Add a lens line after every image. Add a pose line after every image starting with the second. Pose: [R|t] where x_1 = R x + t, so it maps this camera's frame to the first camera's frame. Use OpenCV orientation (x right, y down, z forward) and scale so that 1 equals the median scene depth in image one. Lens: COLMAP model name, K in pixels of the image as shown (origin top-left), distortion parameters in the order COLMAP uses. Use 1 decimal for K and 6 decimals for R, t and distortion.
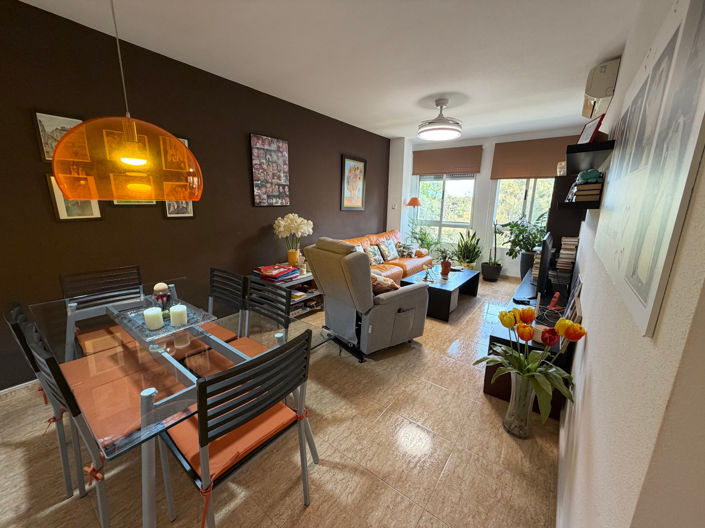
lens RADIAL K [[280.9, 0, 350.4], [0, 280.9, 264.7], [0, 0, 1]] dist [-0.000130, -0.000515]
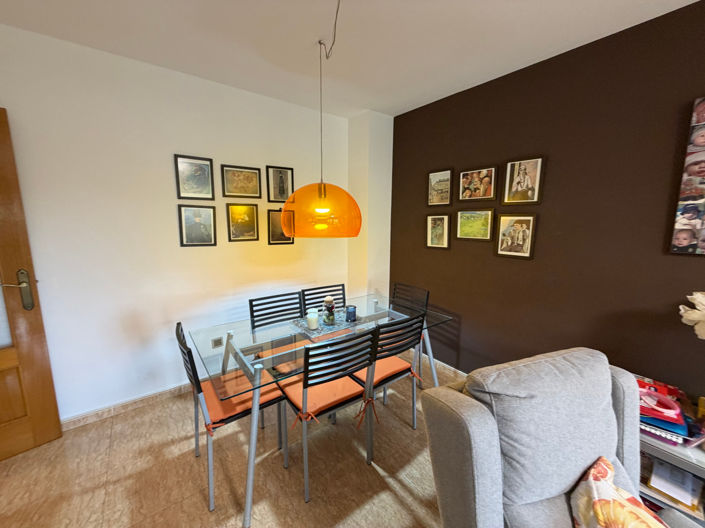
lens RADIAL K [[280.9, 0, 352.2], [0, 280.9, 263.4], [0, 0, 1]] dist [-0.000130, -0.000515]
pose [[-0.261791, 0.128554, -0.956524, 0.192284], [-0.223074, 0.956192, 0.189563, -0.125644], [0.938990, 0.263002, -0.221646, 0.471818]]
